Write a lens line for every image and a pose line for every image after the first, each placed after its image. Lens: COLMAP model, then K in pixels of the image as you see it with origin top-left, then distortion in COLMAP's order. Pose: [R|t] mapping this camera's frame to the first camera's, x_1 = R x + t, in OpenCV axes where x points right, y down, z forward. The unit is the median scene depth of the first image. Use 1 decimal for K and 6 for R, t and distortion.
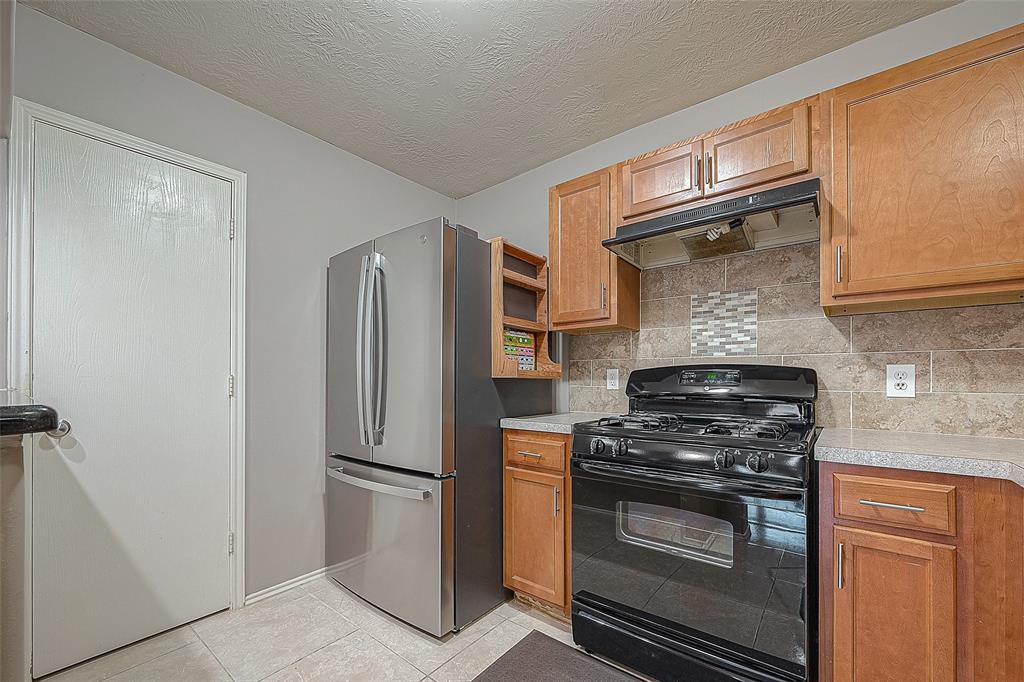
lens RADIAL K [[411.4, 0, 509.5], [0, 411.4, 378.1], [0, 0, 1]] dist [0.000376, -0.000043]
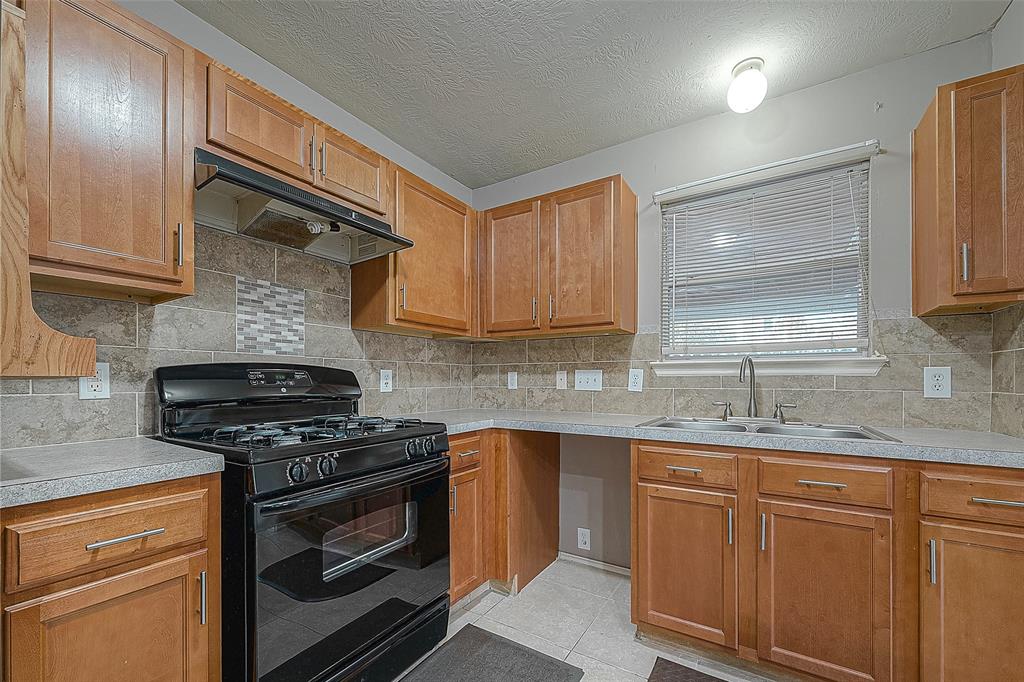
lens RADIAL K [[411.4, 0, 509.5], [0, 411.4, 378.1], [0, 0, 1]] dist [0.000376, -0.000043]
pose [[-0.120084, 0.002939, 0.992759, -0.445968], [-0.000830, 0.999995, -0.003060, 0.000799], [-0.992763, -0.001191, -0.120081, 0.601067]]
